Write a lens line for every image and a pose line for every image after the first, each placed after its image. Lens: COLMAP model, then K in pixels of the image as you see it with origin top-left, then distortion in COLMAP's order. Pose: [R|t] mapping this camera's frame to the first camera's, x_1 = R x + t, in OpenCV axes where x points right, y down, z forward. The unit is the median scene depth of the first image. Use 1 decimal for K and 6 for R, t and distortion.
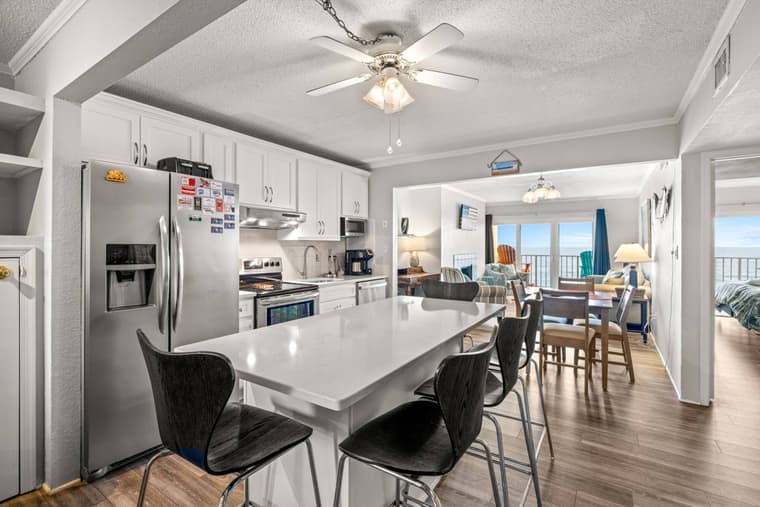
lens RADIAL K [[341.2, 0, 380.0], [0, 341.2, 253.5], [0, 0, 1]] dist [-0.000359, -0.000371]
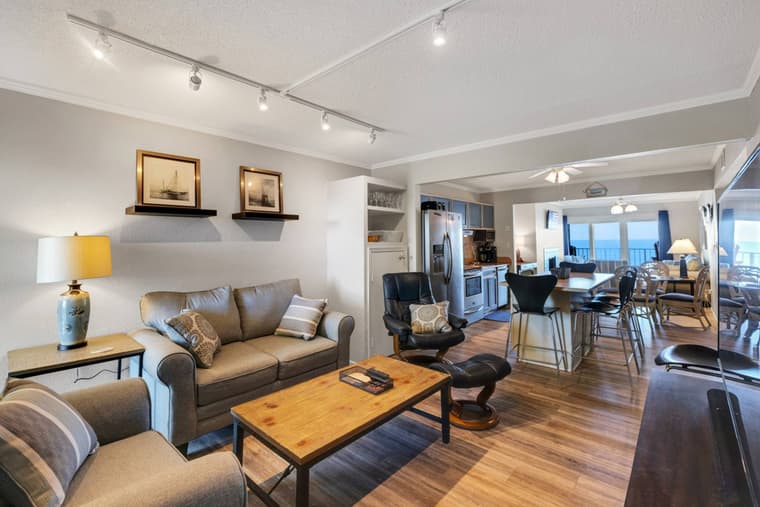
lens RADIAL K [[366.2, 0, 381.8], [0, 366.2, 244.3], [0, 0, 1]] dist [-0.002361, -0.000551]
pose [[0.996526, -0.002148, -0.083260, -0.415073], [0.001592, 0.999976, -0.006745, -0.010677], [0.083273, 0.006589, 0.996505, -0.647643]]
